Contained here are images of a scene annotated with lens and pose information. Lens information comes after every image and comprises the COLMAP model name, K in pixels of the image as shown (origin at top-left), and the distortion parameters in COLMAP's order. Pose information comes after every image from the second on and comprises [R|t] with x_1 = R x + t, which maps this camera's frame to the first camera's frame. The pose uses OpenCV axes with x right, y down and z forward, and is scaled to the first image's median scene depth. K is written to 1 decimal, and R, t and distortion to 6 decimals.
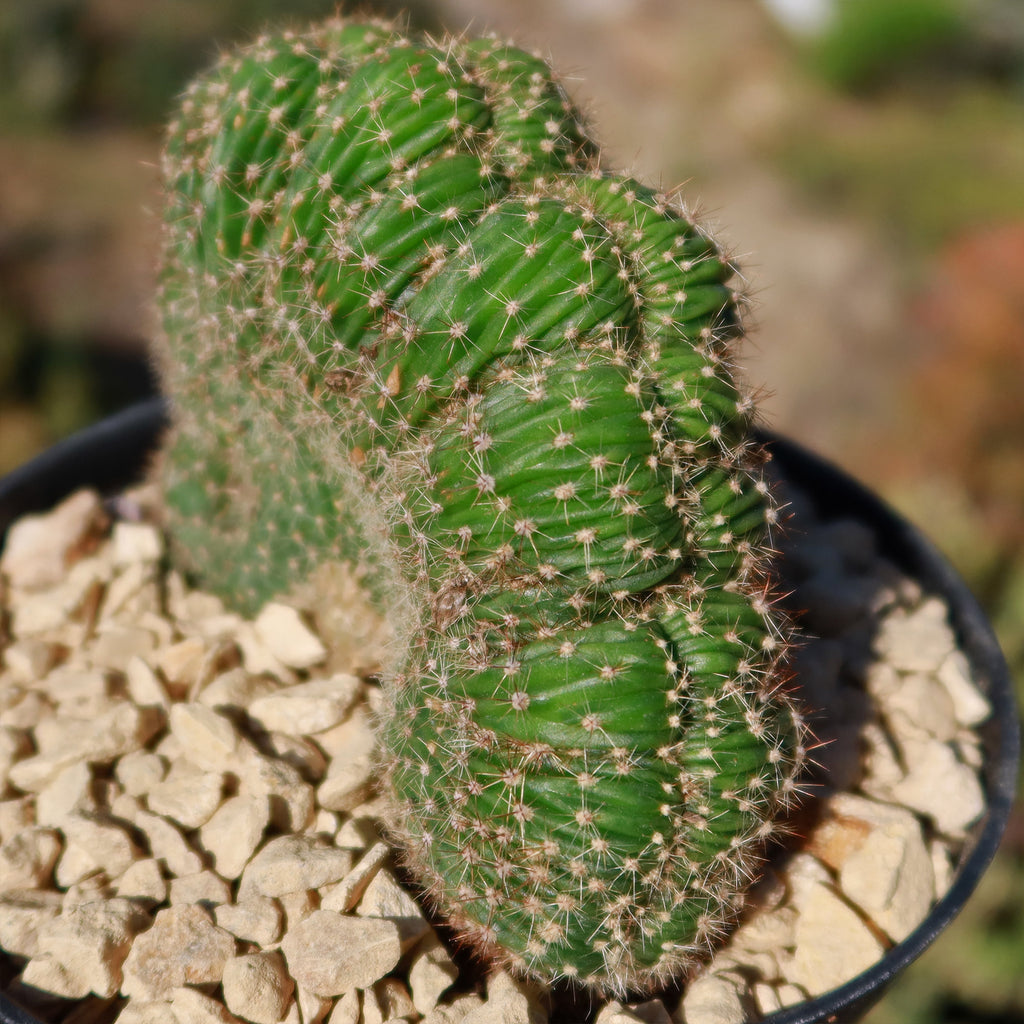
lens RADIAL K [[1739.8, 0, 506.0], [0, 1739.8, 448.7], [0, 0, 1]] dist [0.002884, 0.040217]
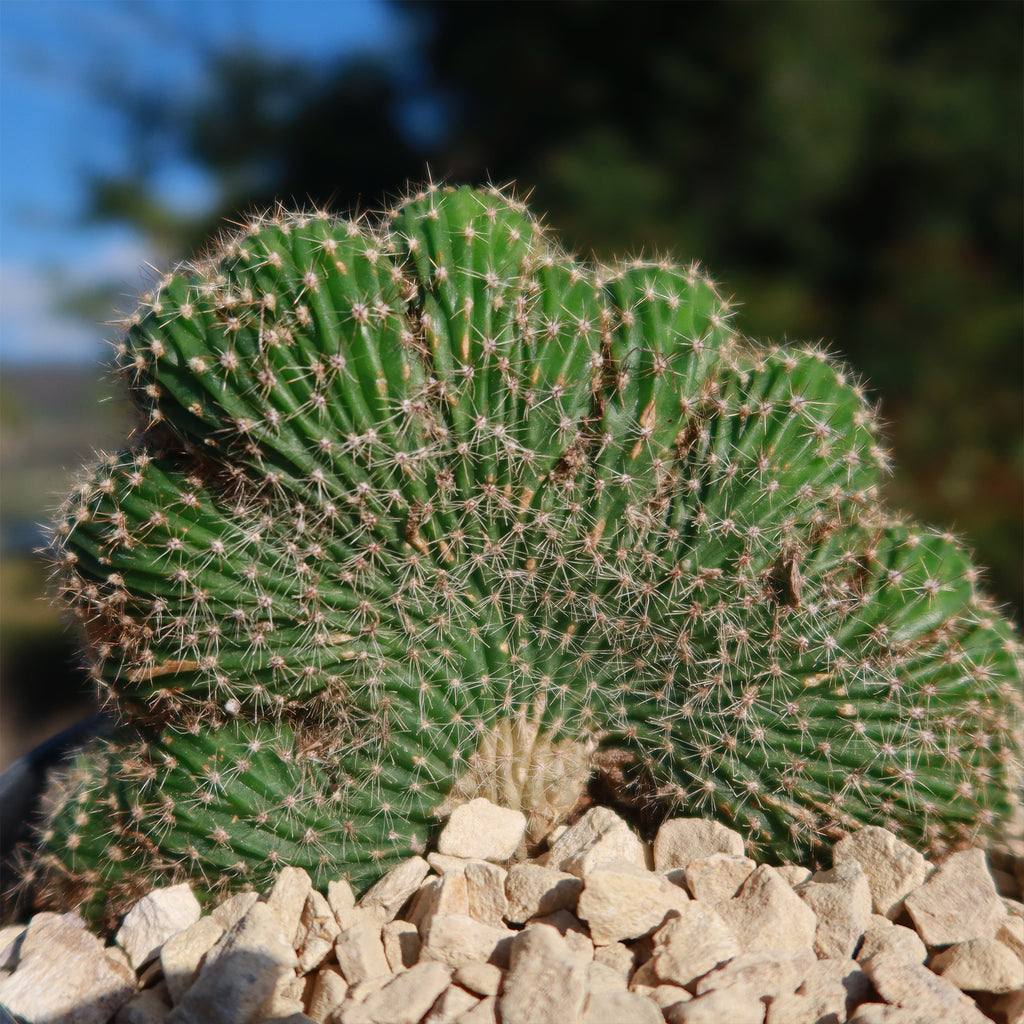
lens RADIAL K [[1143.4, 0, 480.1], [0, 1143.4, 510.5], [0, 0, 1]] dist [-0.005299, 0.023459]
pose [[0.494244, -0.177935, 0.850918, -0.728606], [0.495106, 0.862183, -0.107285, 0.032543], [-0.714558, 0.474320, 0.514226, 0.754423]]
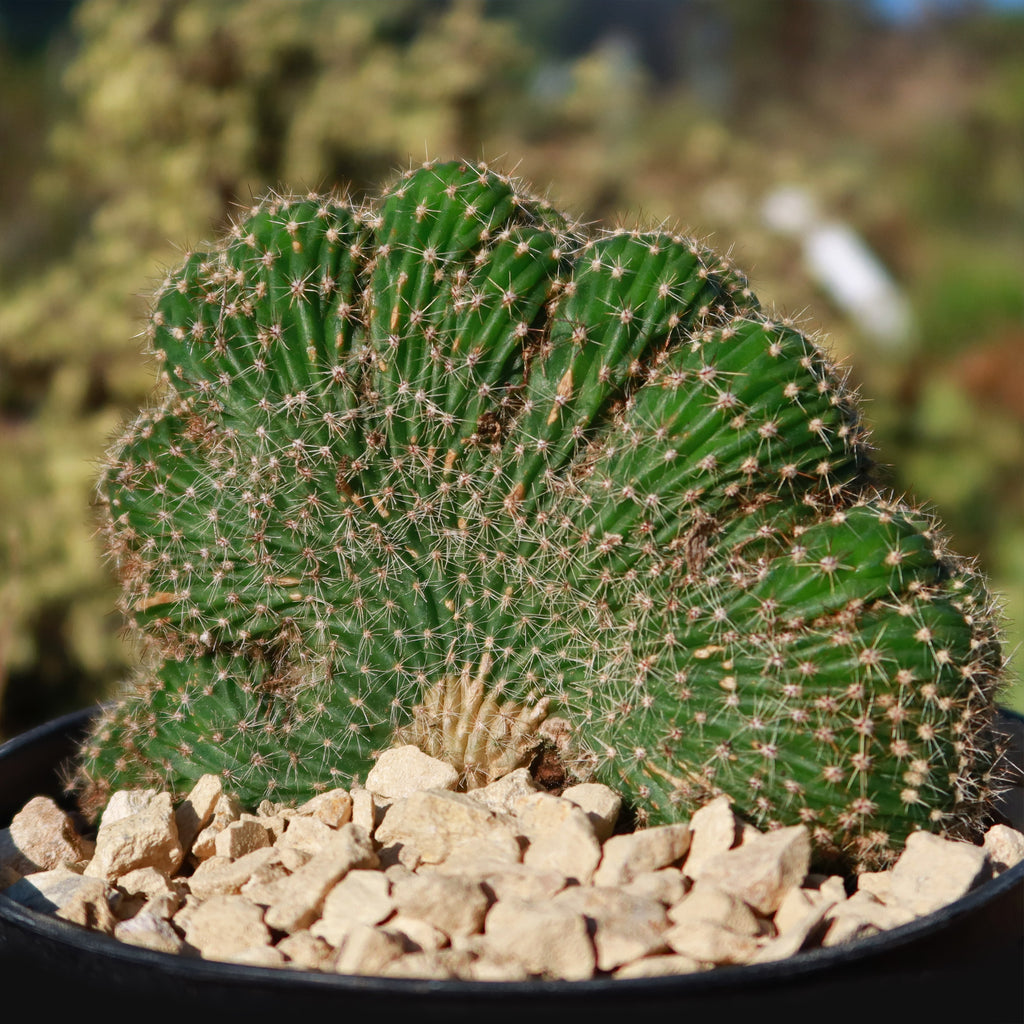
lens RADIAL K [[1884.7, 0, 595.1], [0, 1884.7, 485.9], [0, 0, 1]] dist [0.015596, 0.026767]
pose [[0.795188, -0.121031, 0.594161, -0.771256], [0.370483, 0.872683, -0.318066, 0.403423], [-0.480018, 0.473049, 0.738788, 0.150418]]
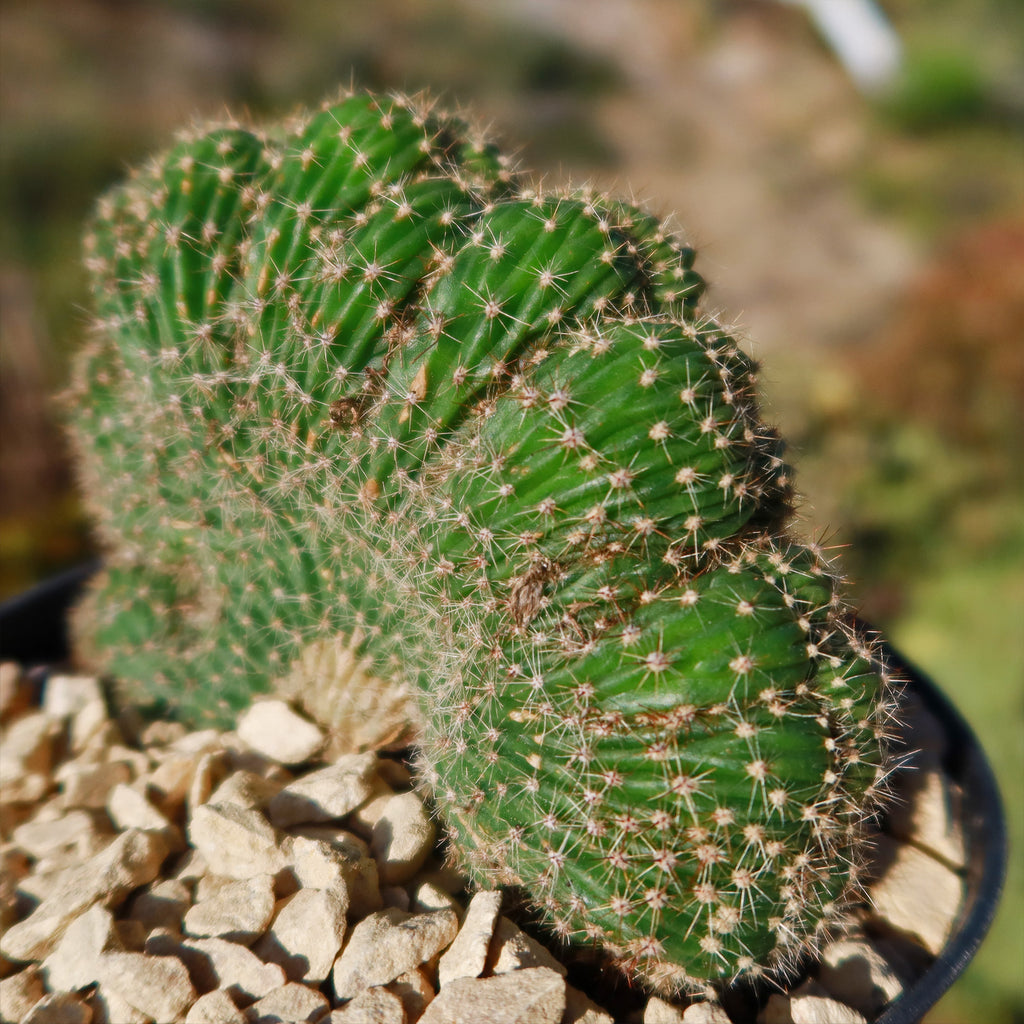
lens RADIAL K [[1129.6, 0, 537.6], [0, 1129.6, 490.6], [0, 0, 1]] dist [-0.008273, 0.011615]
pose [[0.933096, -0.129846, 0.335367, -0.223258], [0.196578, 0.965052, -0.173297, 0.139836], [-0.301145, 0.227628, 0.926011, 0.424453]]
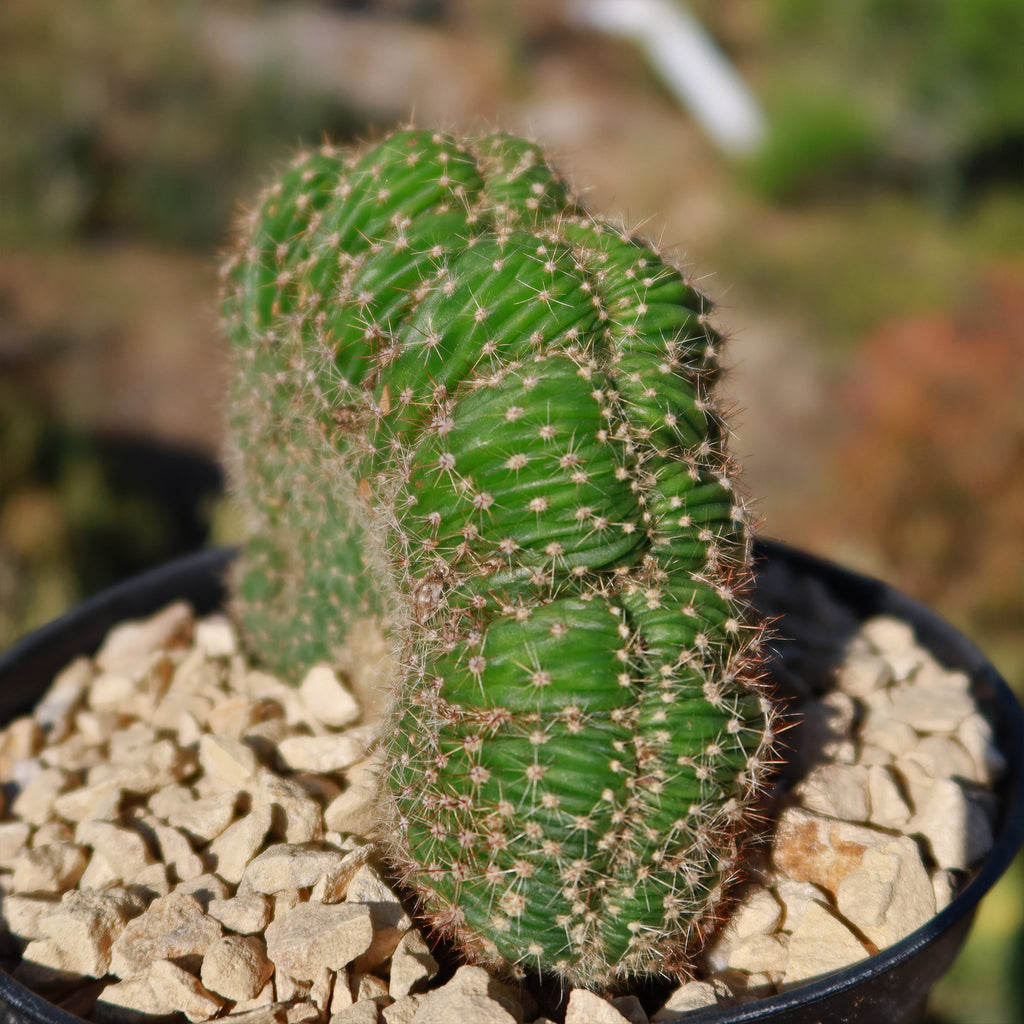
lens RADIAL K [[1521.2, 0, 512.0], [0, 1521.2, 512.0], [0, 0, 1]] dist [0.037079, -0.104886]
pose [[0.990111, -0.025594, -0.137928, 0.146722], [-0.002134, 0.980354, -0.197233, 0.220788], [0.140267, 0.195577, 0.970605, 0.099831]]
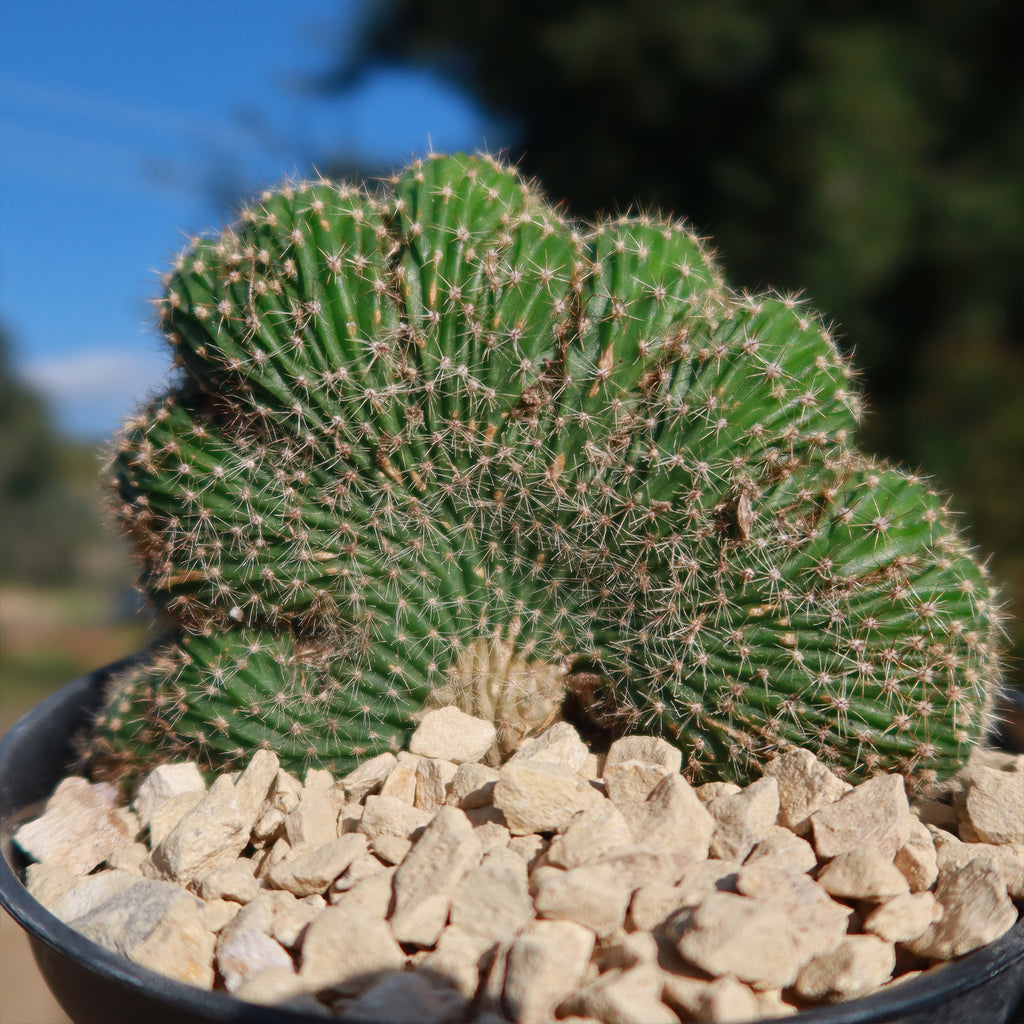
lens RADIAL K [[1076.7, 0, 510.5], [0, 1076.7, 524.8], [0, 0, 1]] dist [0.007359, -0.000991]
pose [[0.649496, -0.174164, 0.740150, -0.653927], [0.447888, 0.874248, -0.187313, 0.159728], [-0.614451, 0.453163, 0.645827, 0.643908]]
